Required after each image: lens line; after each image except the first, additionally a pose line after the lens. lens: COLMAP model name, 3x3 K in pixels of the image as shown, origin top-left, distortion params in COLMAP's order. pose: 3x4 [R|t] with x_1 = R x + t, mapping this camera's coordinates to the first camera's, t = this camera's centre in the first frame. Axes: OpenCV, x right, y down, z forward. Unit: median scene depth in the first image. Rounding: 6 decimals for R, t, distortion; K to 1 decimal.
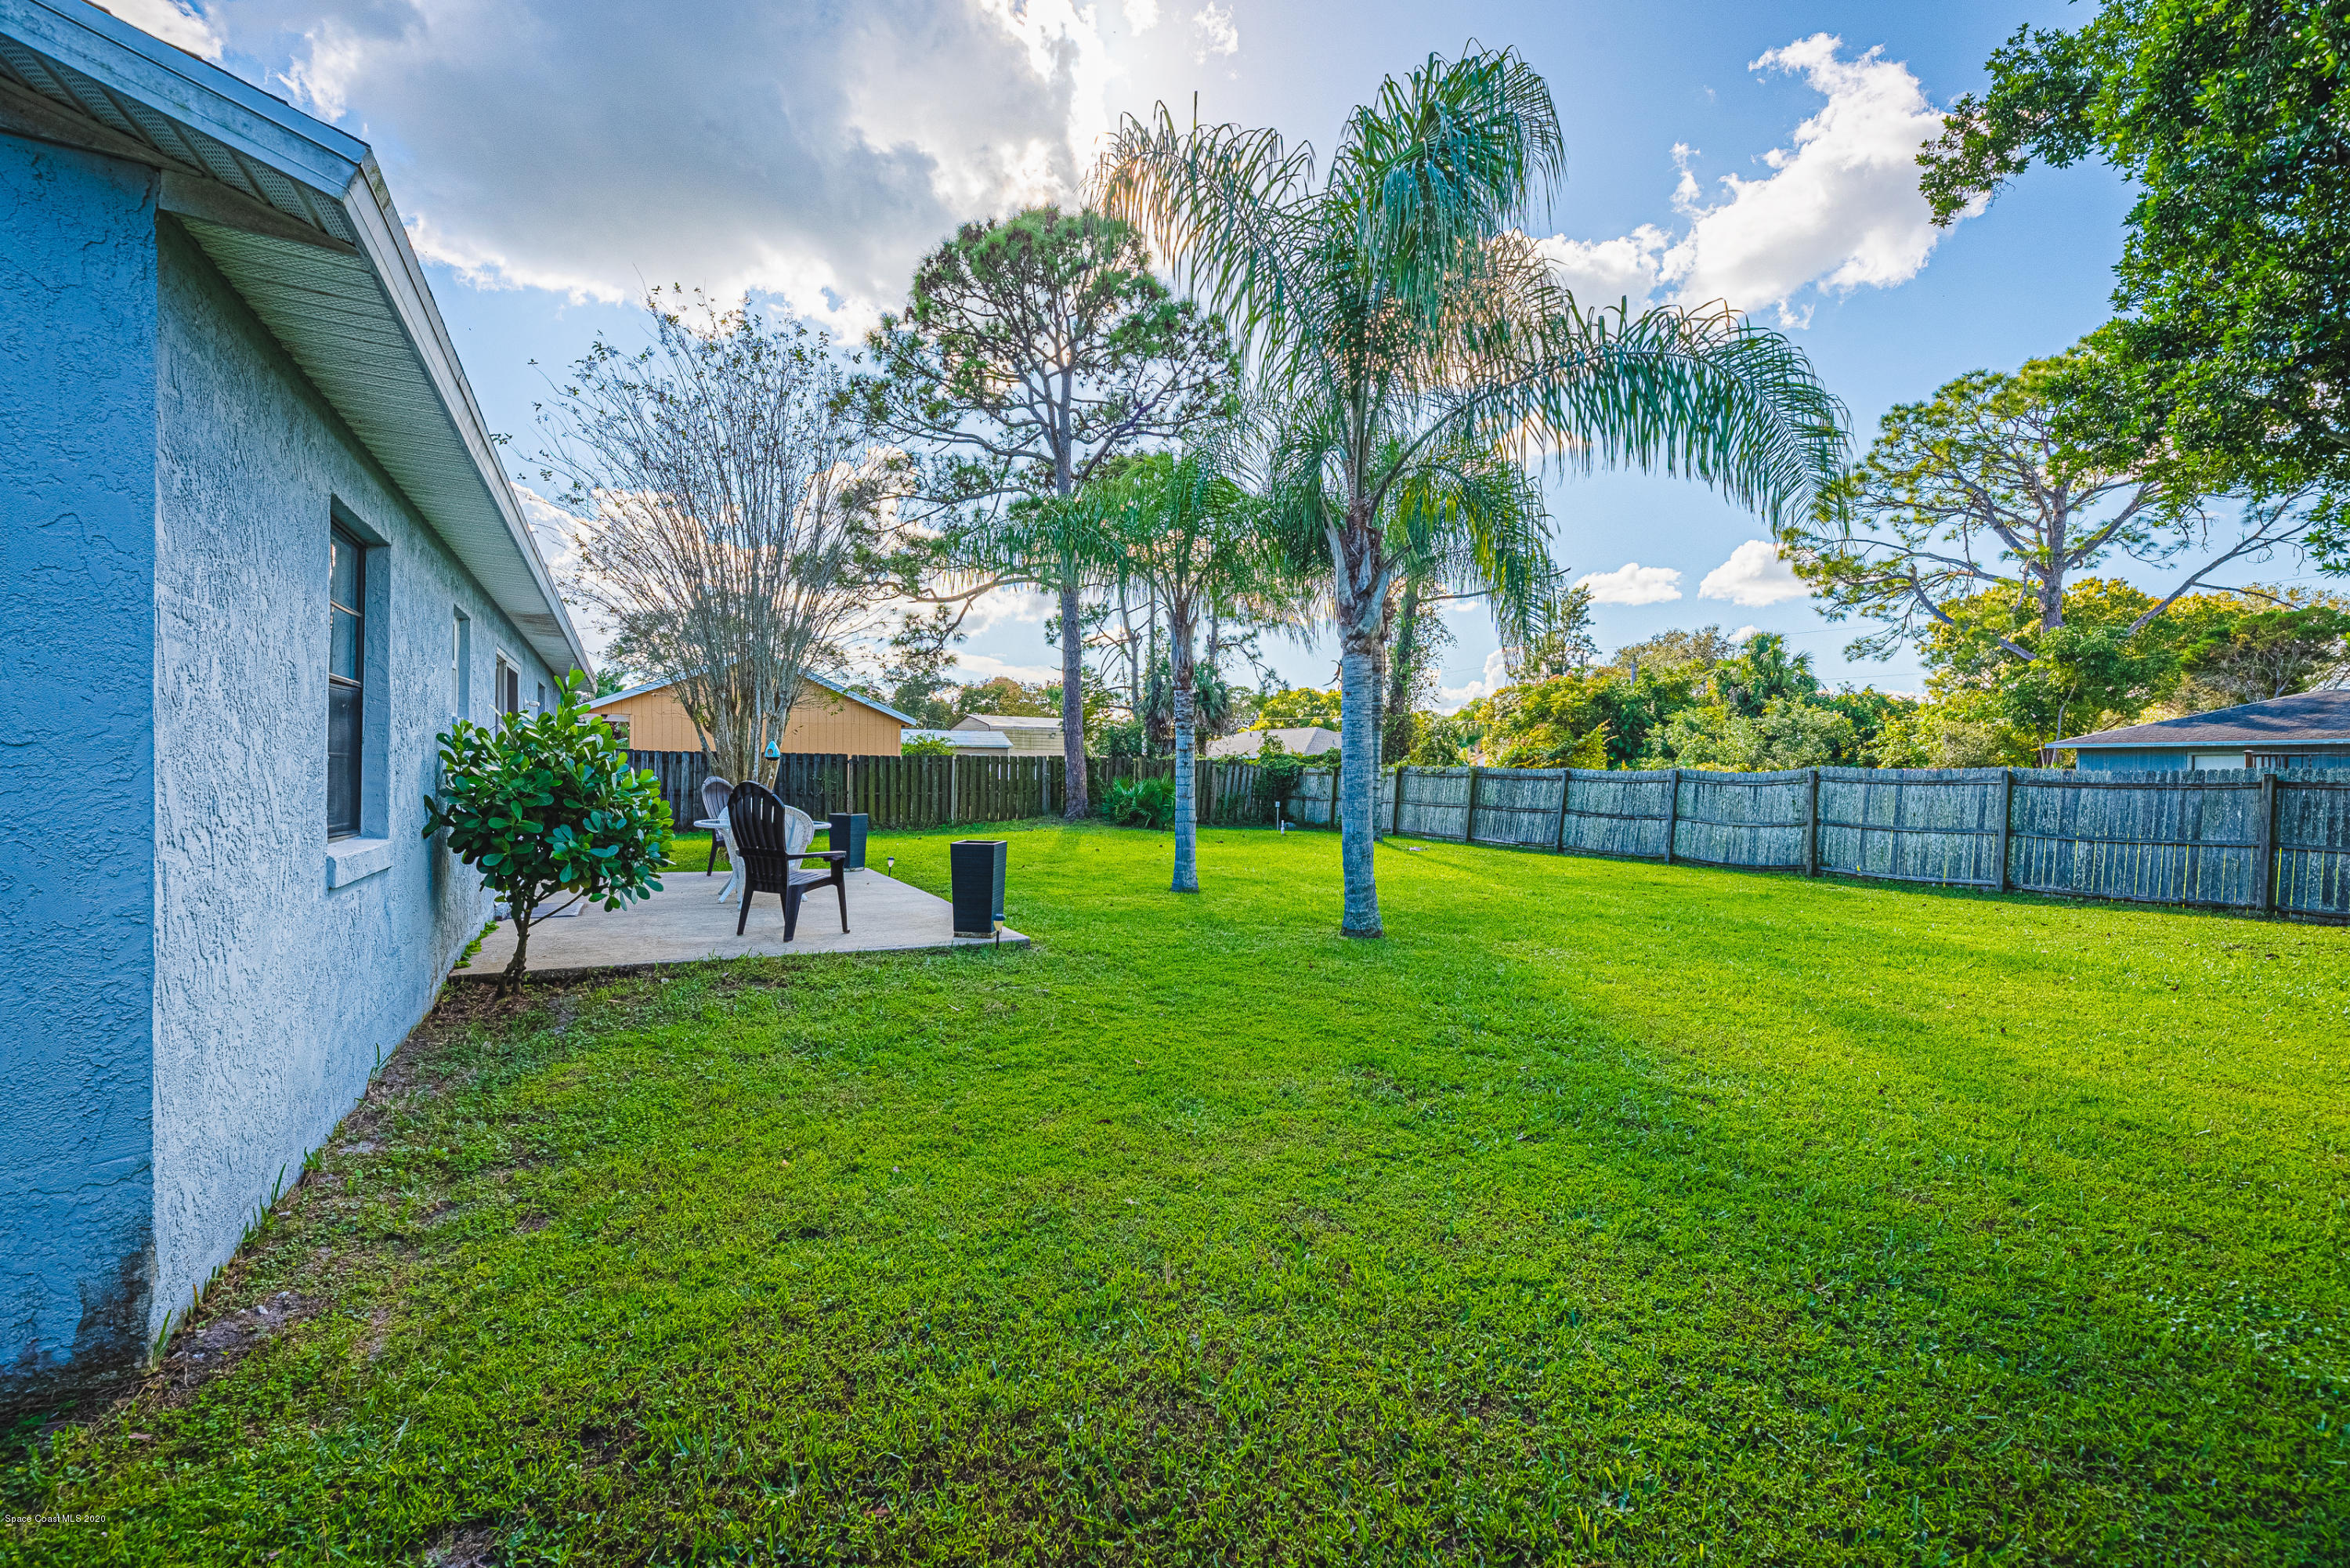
lens RADIAL K [[952.0, 0, 1177.3], [0, 952.0, 781.4], [0, 0, 1]] dist [-0.001792, -0.000344]
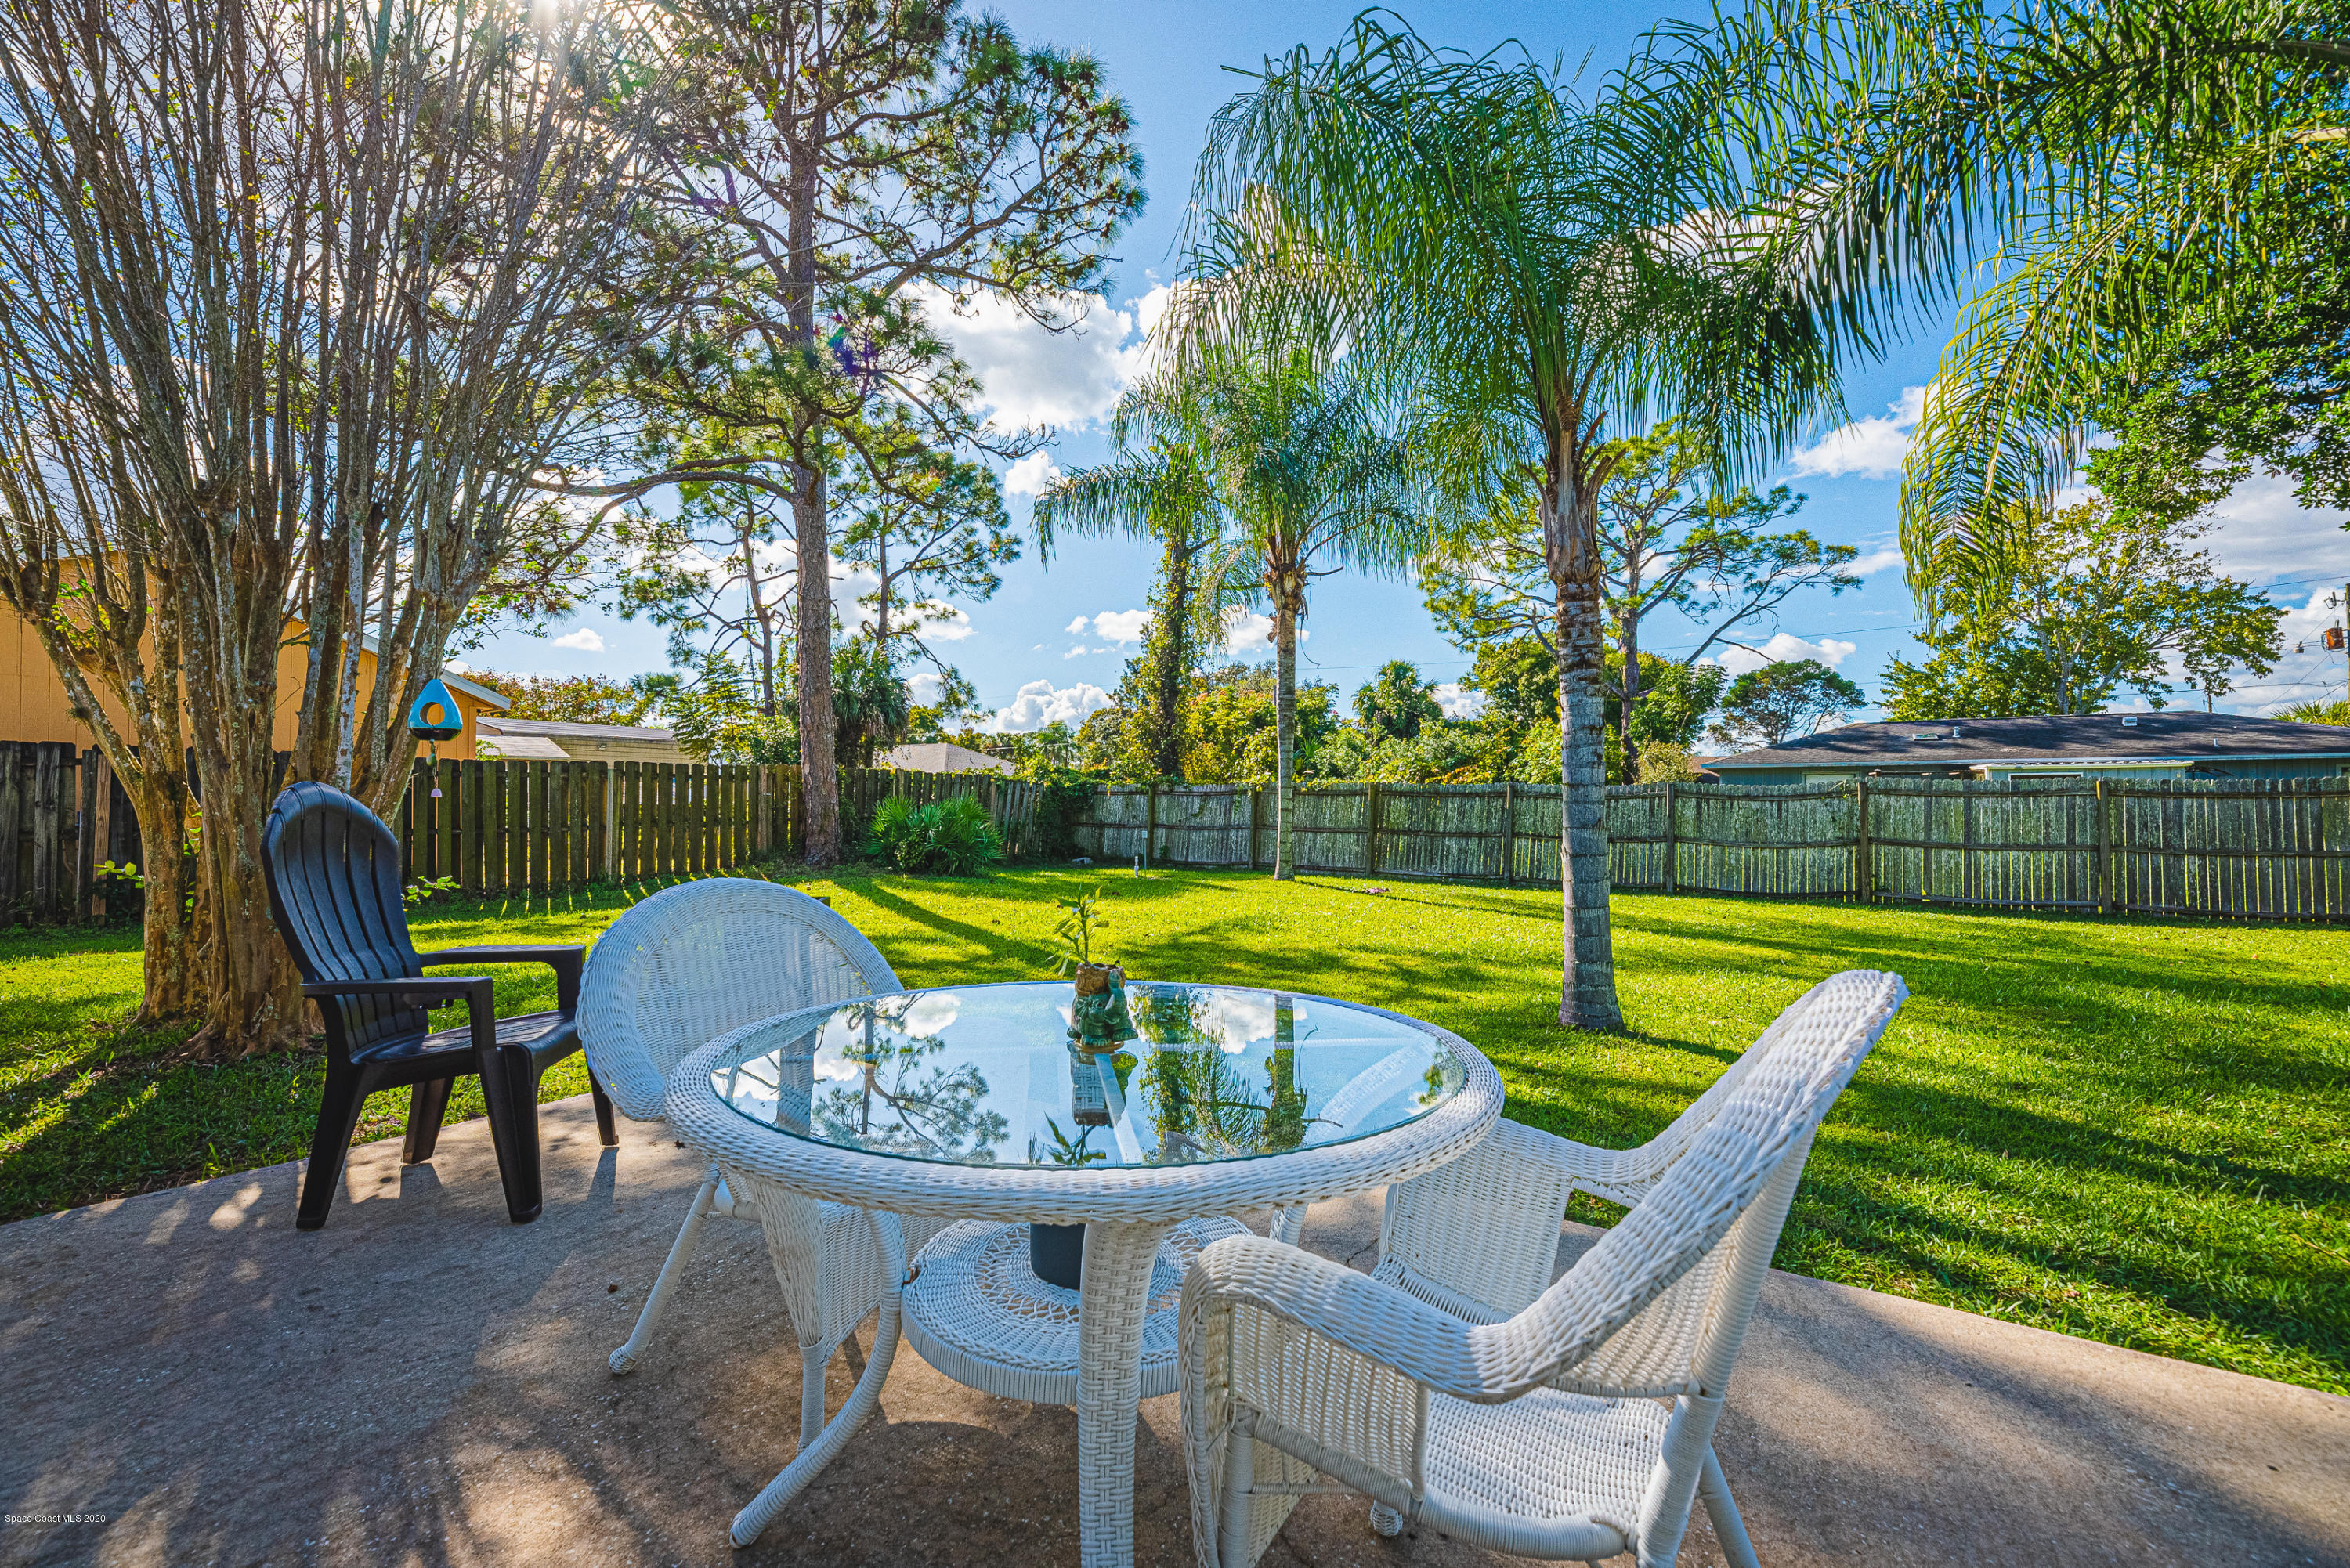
lens RADIAL K [[952.0, 0, 1170.8], [0, 952.0, 787.2], [0, 0, 1]] dist [-0.001792, -0.000344]
pose [[0.888203, -0.001305, 0.459450, -0.296157], [0.010304, 0.999801, -0.017081, 0.001746], [-0.459336, 0.019906, 0.888039, 0.511252]]
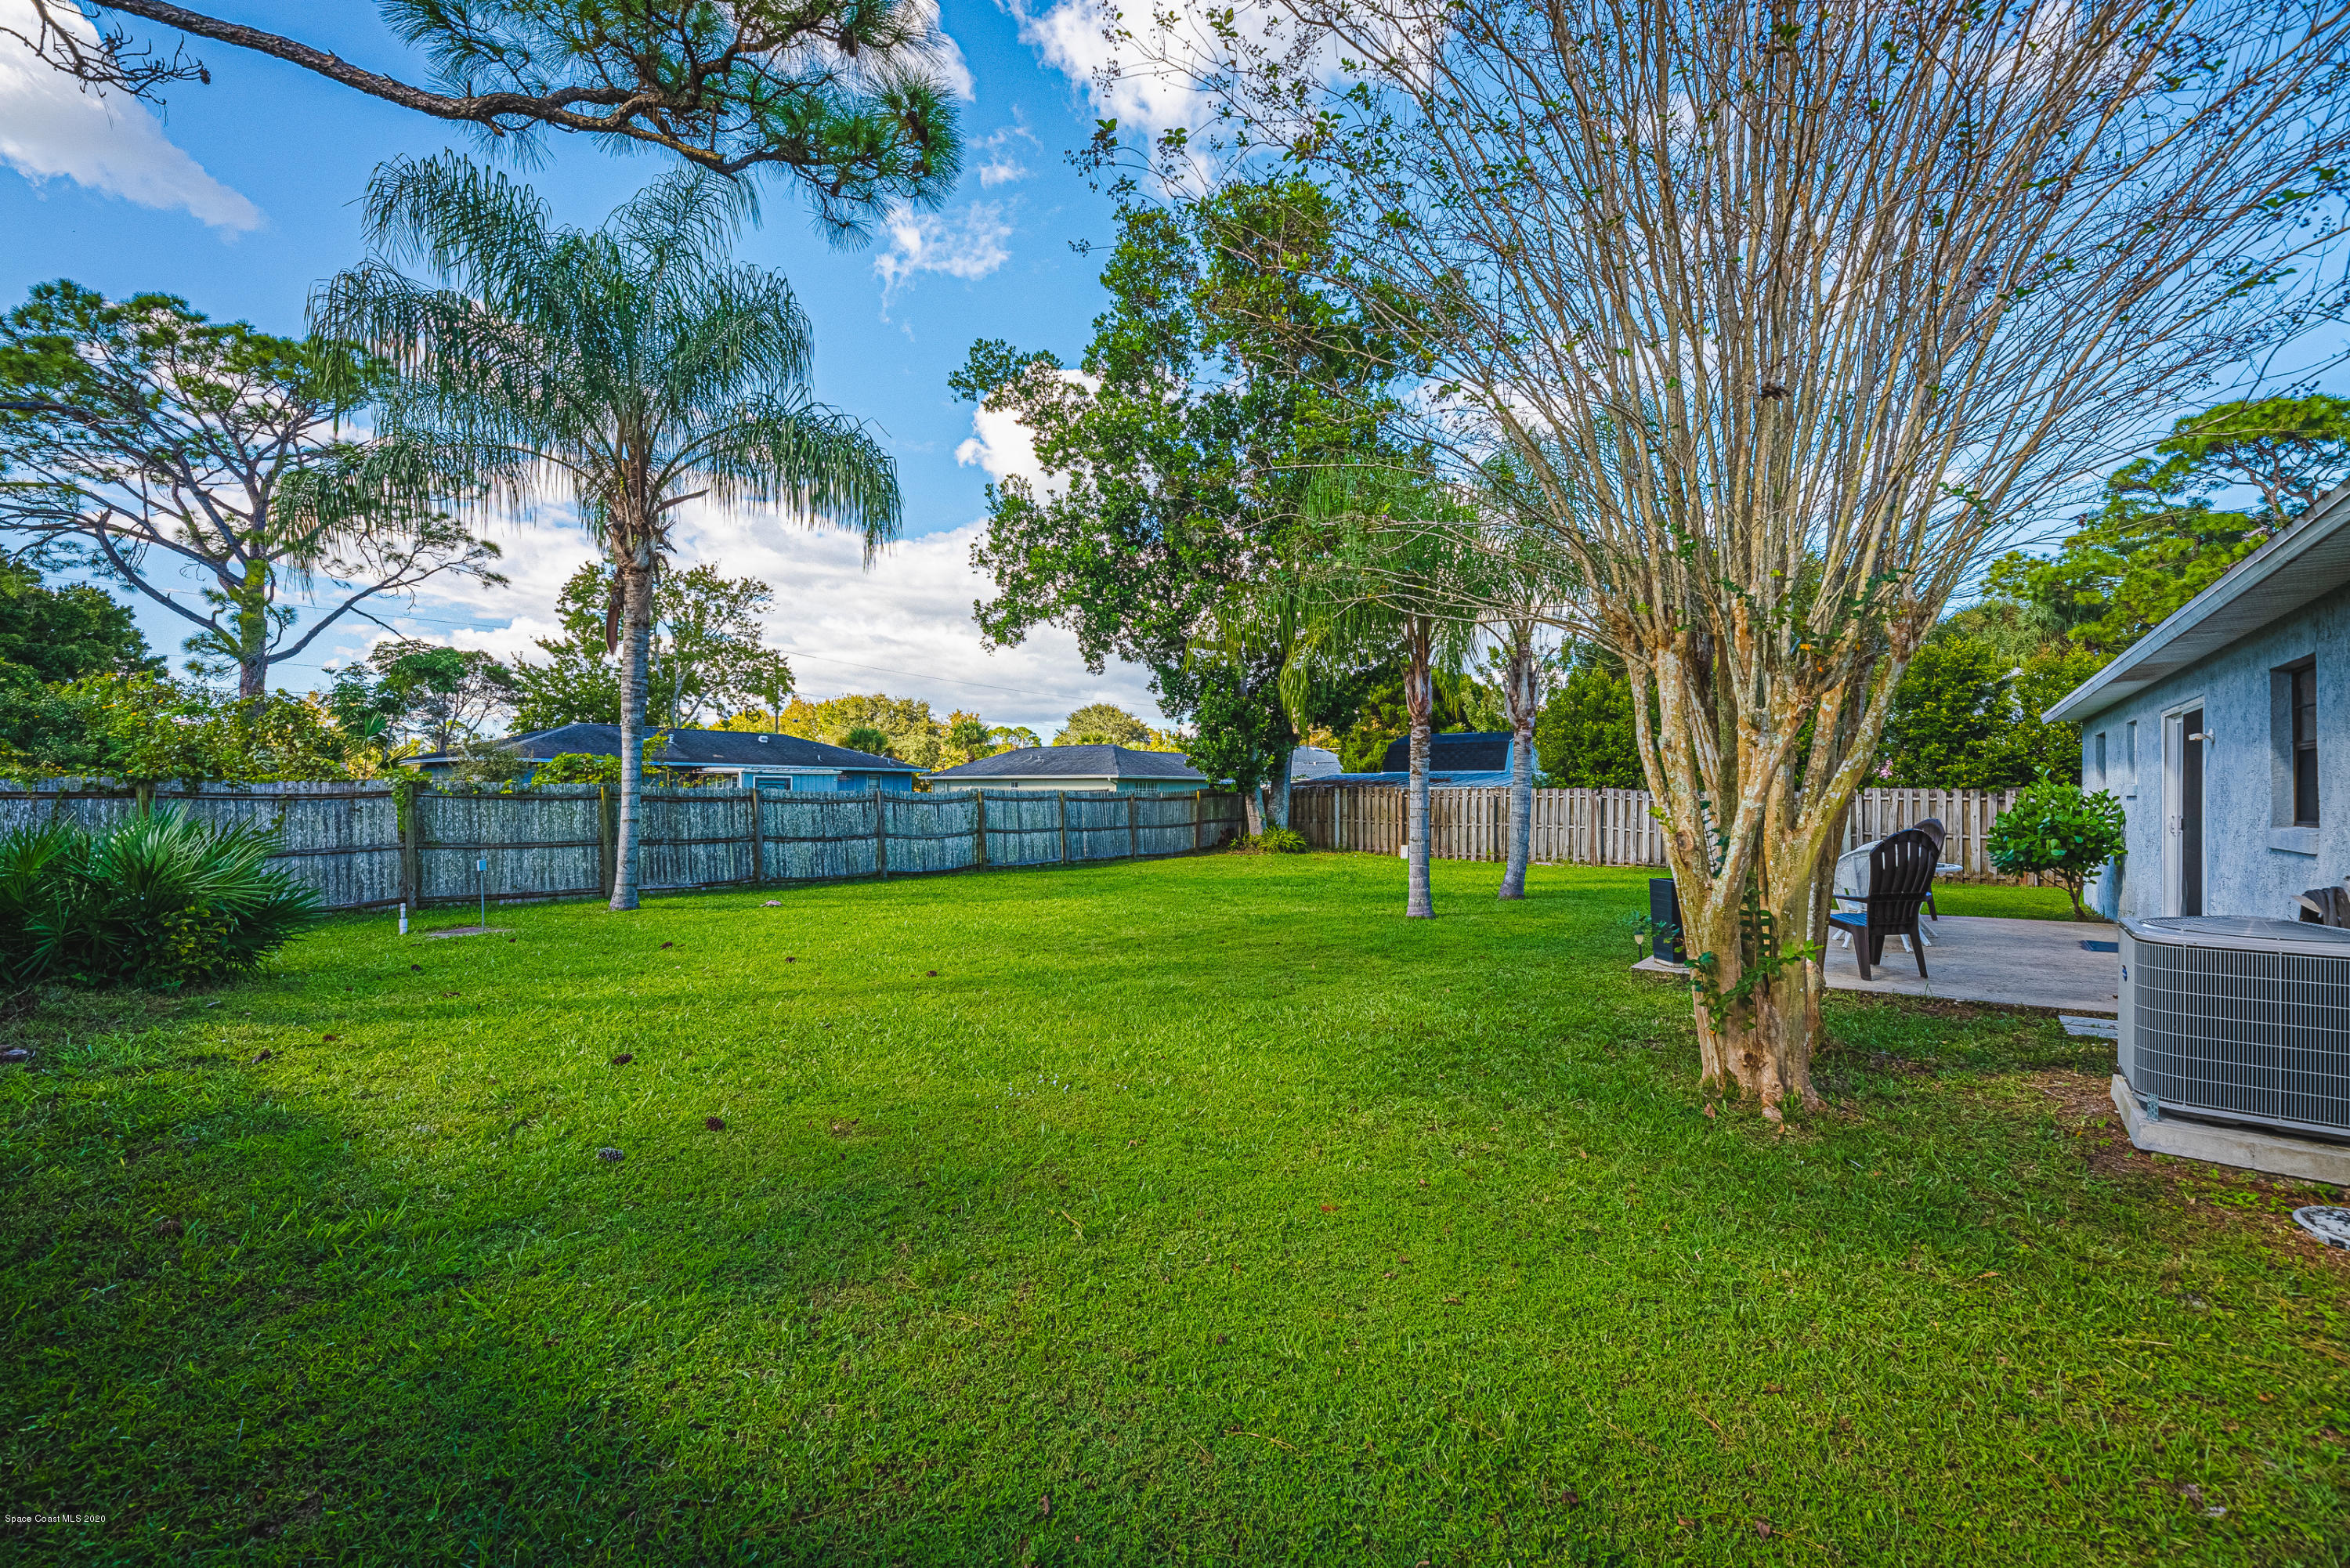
lens RADIAL K [[952.0, 0, 1188.5], [0, 952.0, 788.6], [0, 0, 1]] dist [-0.001792, -0.000344]
pose [[-0.394425, -0.006550, 0.918905, -0.652339], [-0.003597, 0.999978, 0.005584, -0.023505], [-0.918921, -0.001103, -0.394439, 1.245948]]
